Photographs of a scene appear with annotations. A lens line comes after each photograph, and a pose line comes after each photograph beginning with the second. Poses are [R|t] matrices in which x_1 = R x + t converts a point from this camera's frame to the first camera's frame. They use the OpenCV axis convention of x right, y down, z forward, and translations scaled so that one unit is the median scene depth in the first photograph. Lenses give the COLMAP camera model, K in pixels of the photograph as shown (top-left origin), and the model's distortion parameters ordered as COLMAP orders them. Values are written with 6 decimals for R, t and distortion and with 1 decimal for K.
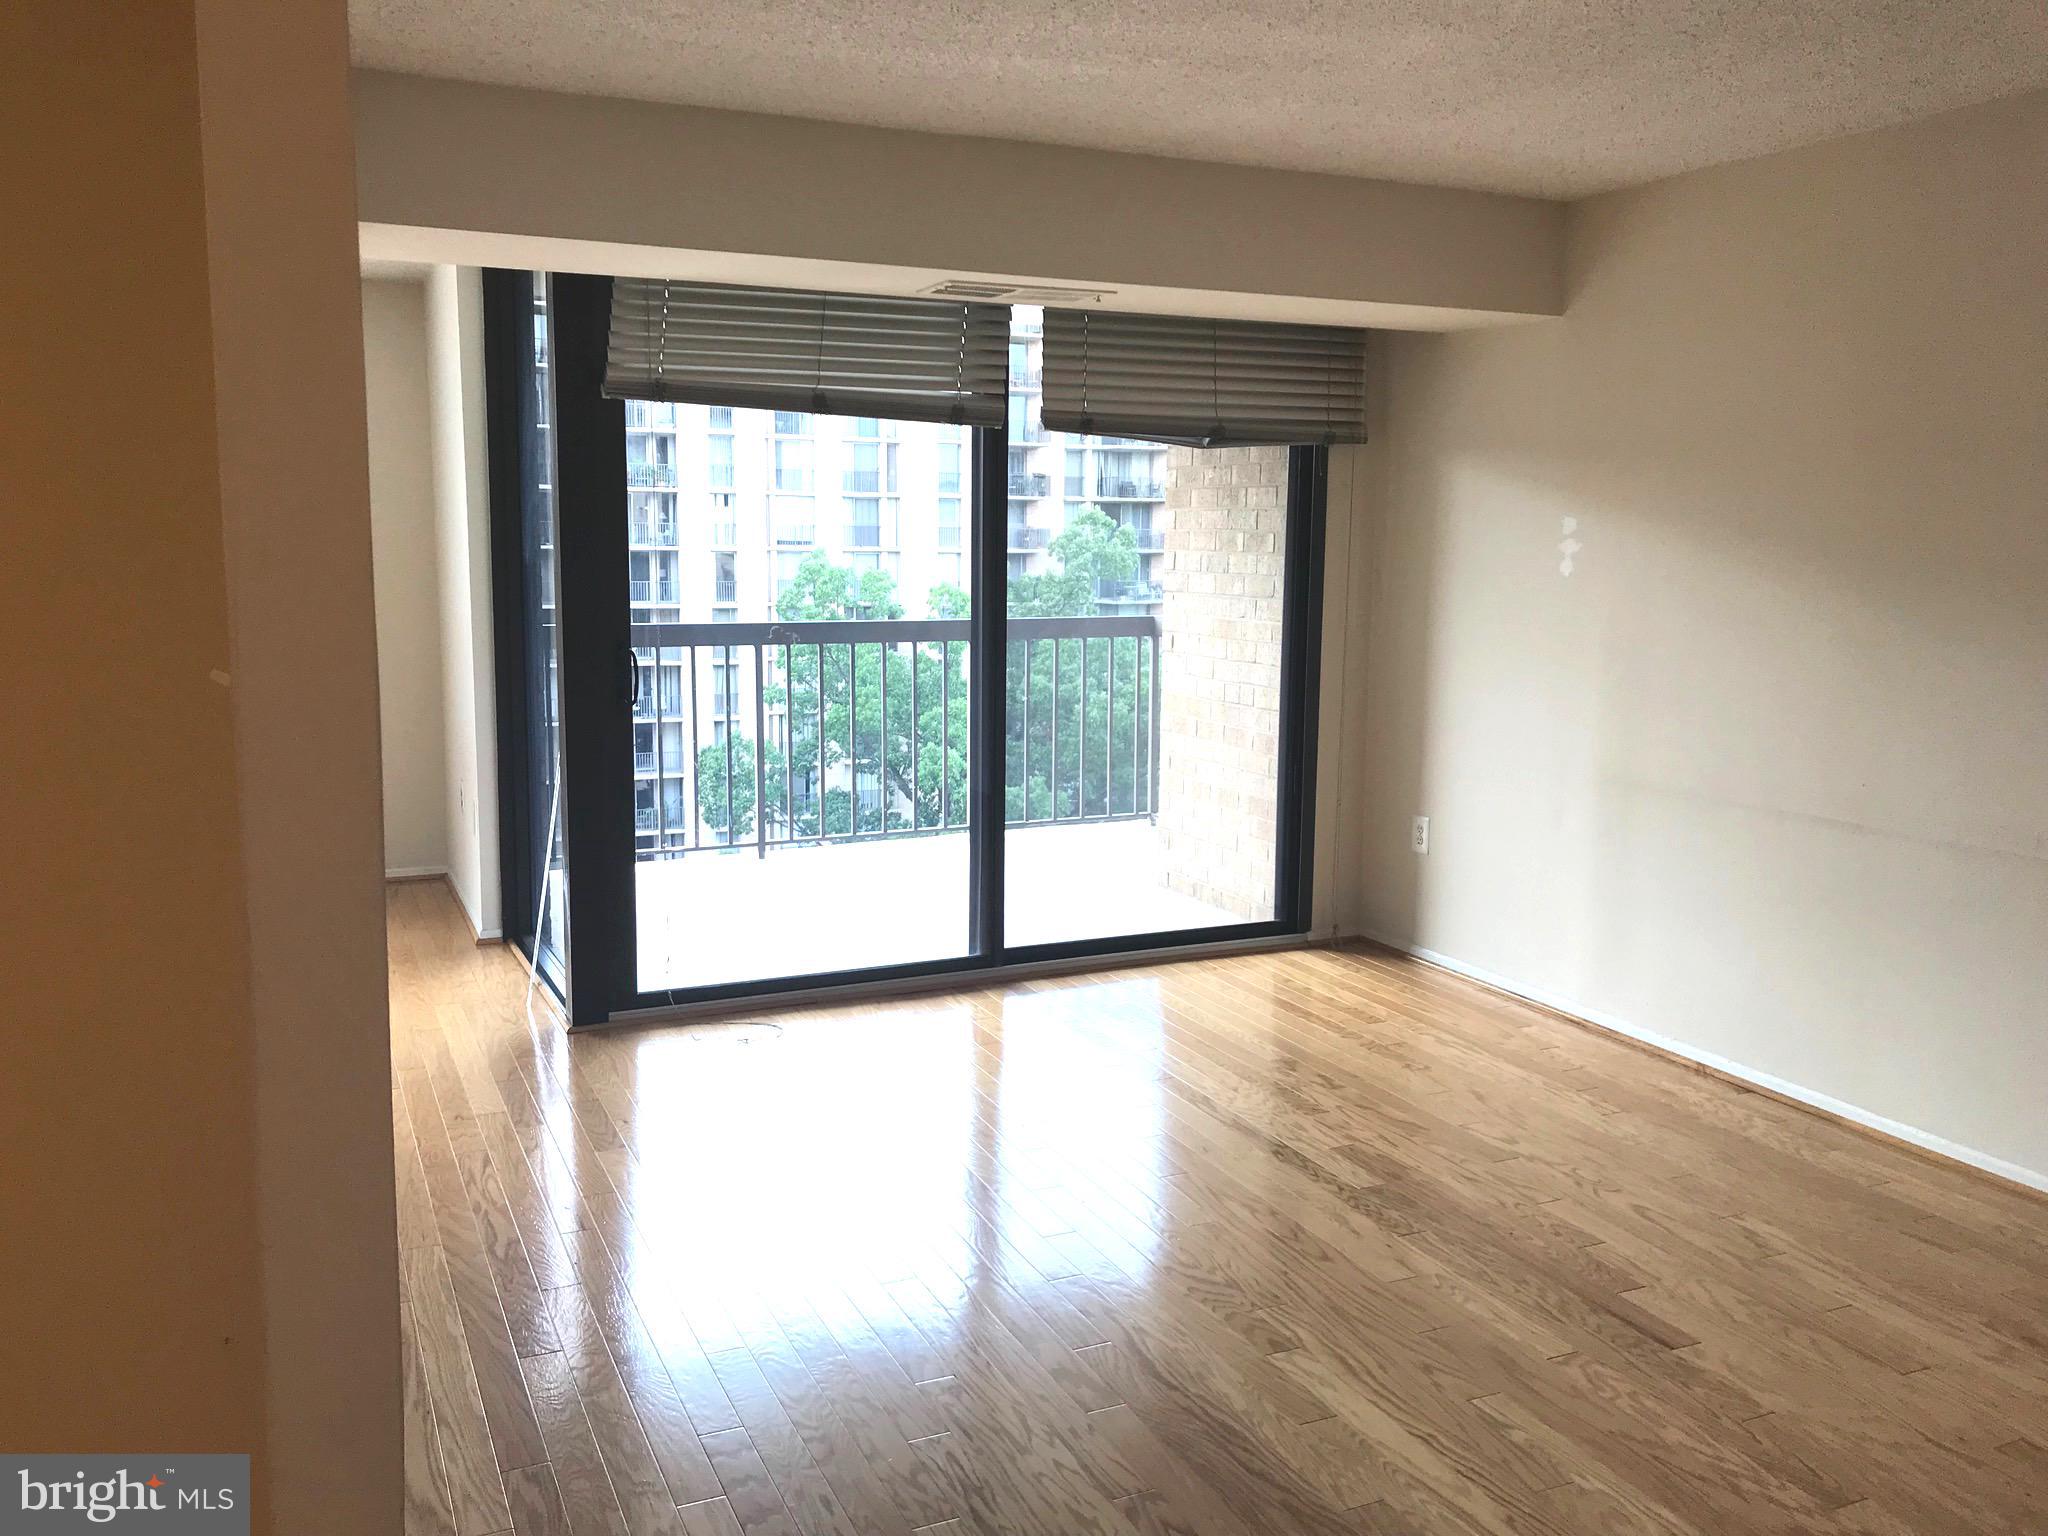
lens RADIAL K [[1663.6, 0, 1013.9], [0, 1663.6, 753.0], [0, 0, 1]] dist [0.004253, 0.011642]
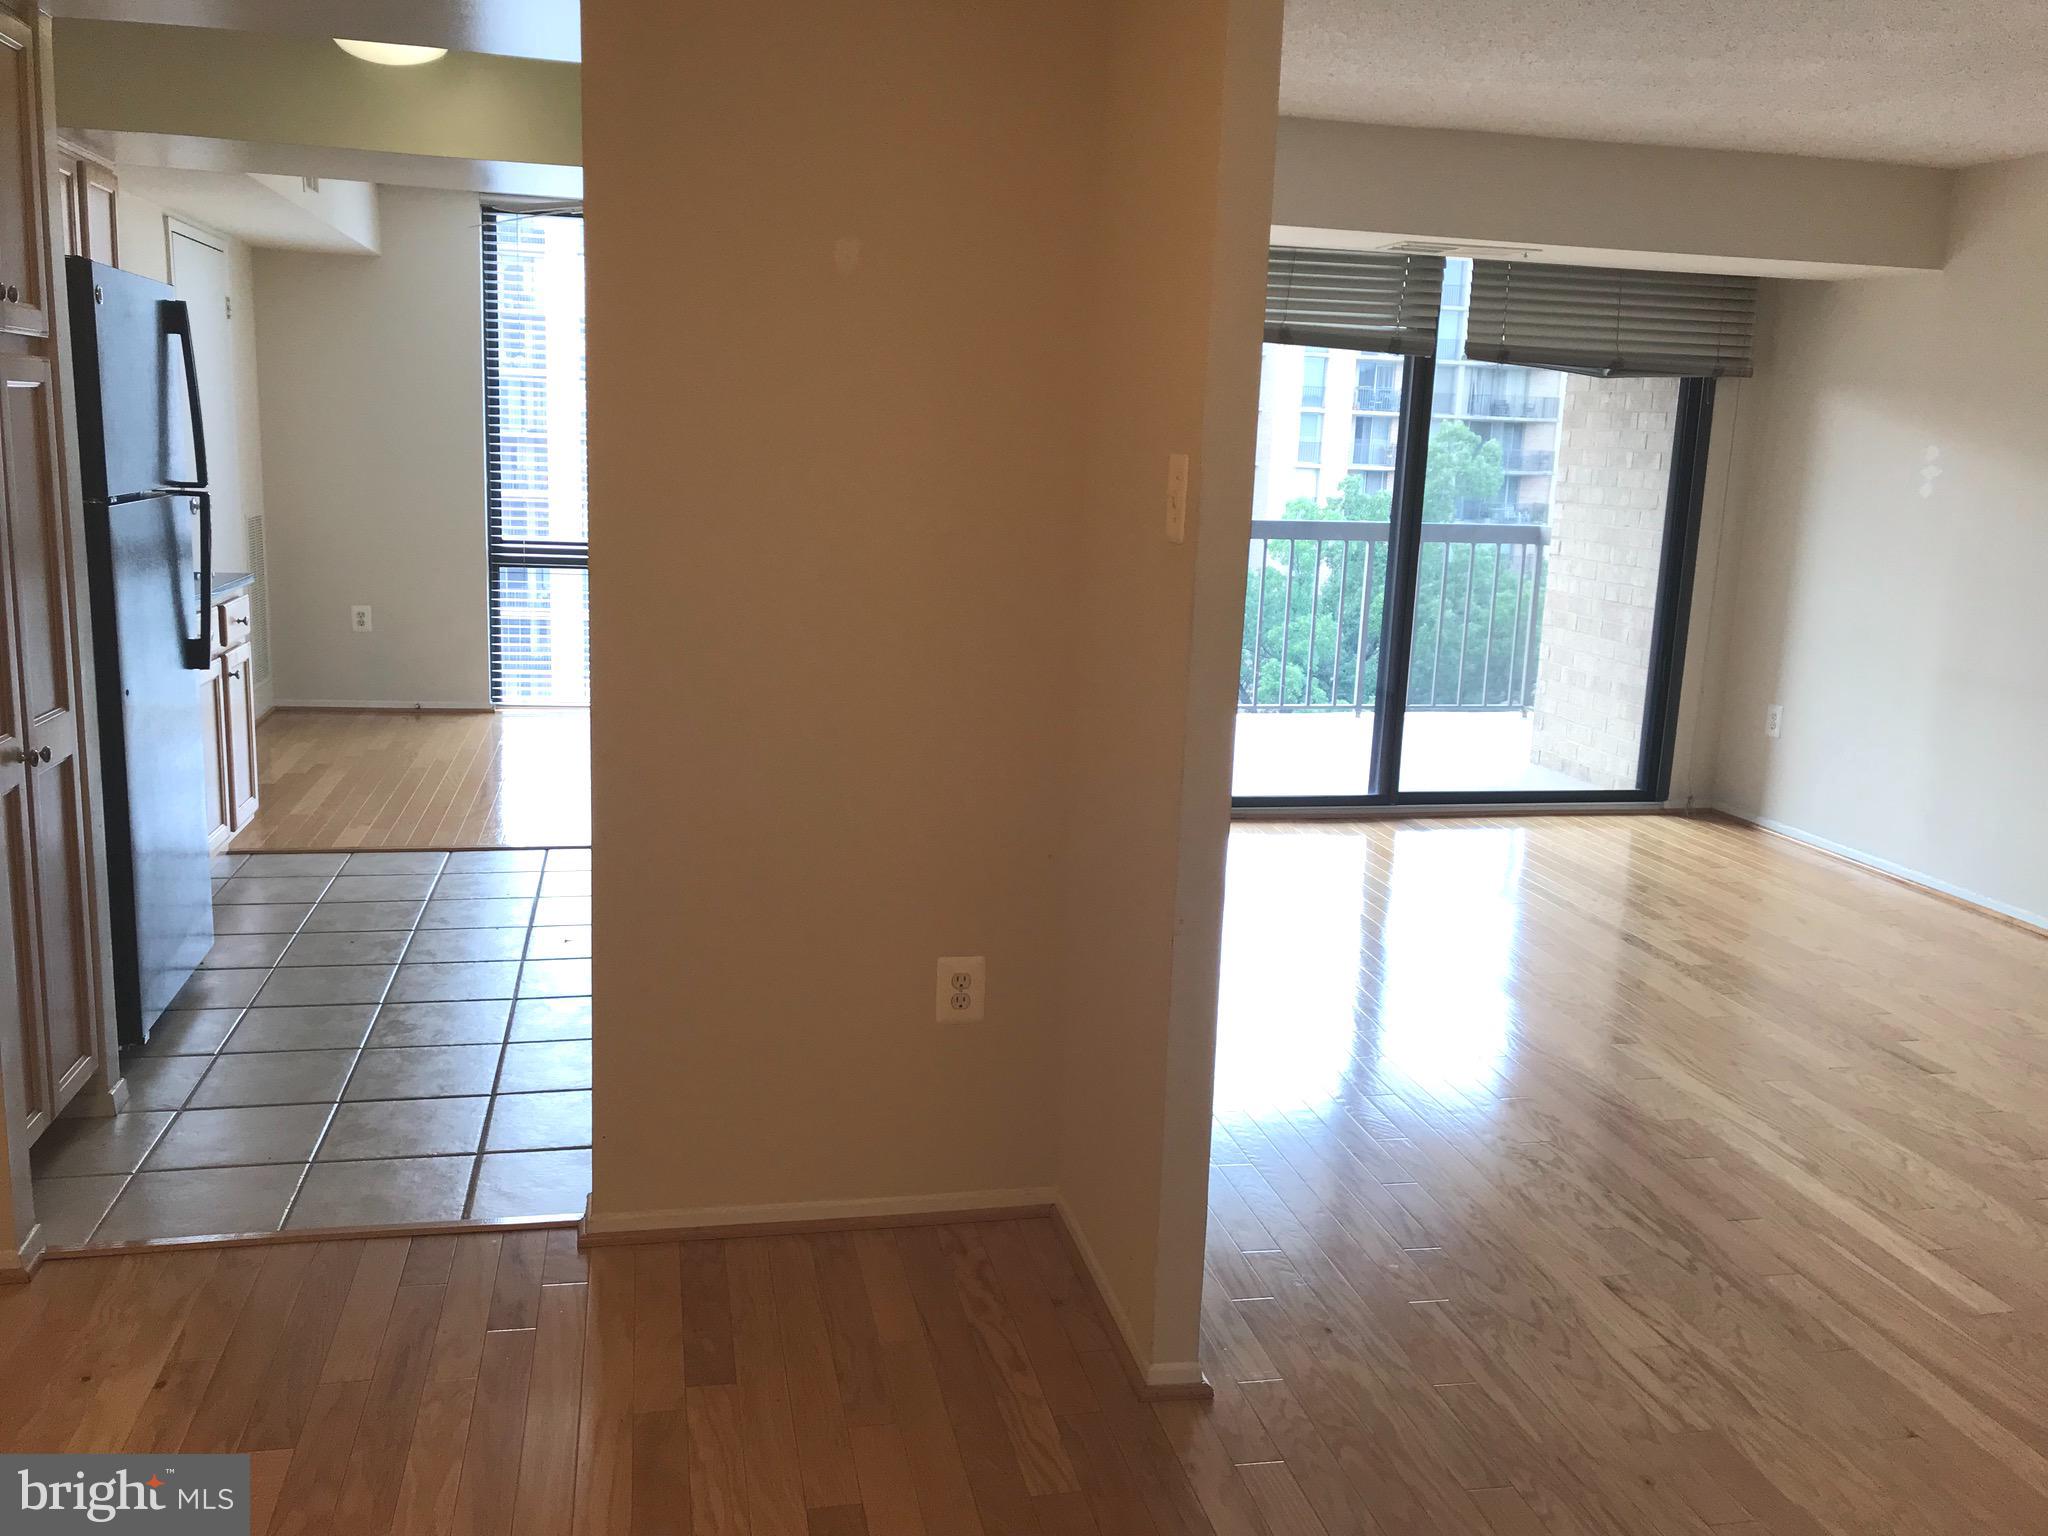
lens RADIAL K [[1663.6, 0, 1013.9], [0, 1663.6, 753.0], [0, 0, 1]] dist [0.004253, 0.011642]
pose [[0.977924, 0.067868, -0.197634, -0.044538], [-0.057523, 0.996680, 0.057628, 0.038415], [0.200889, -0.044987, 0.978580, -0.256550]]
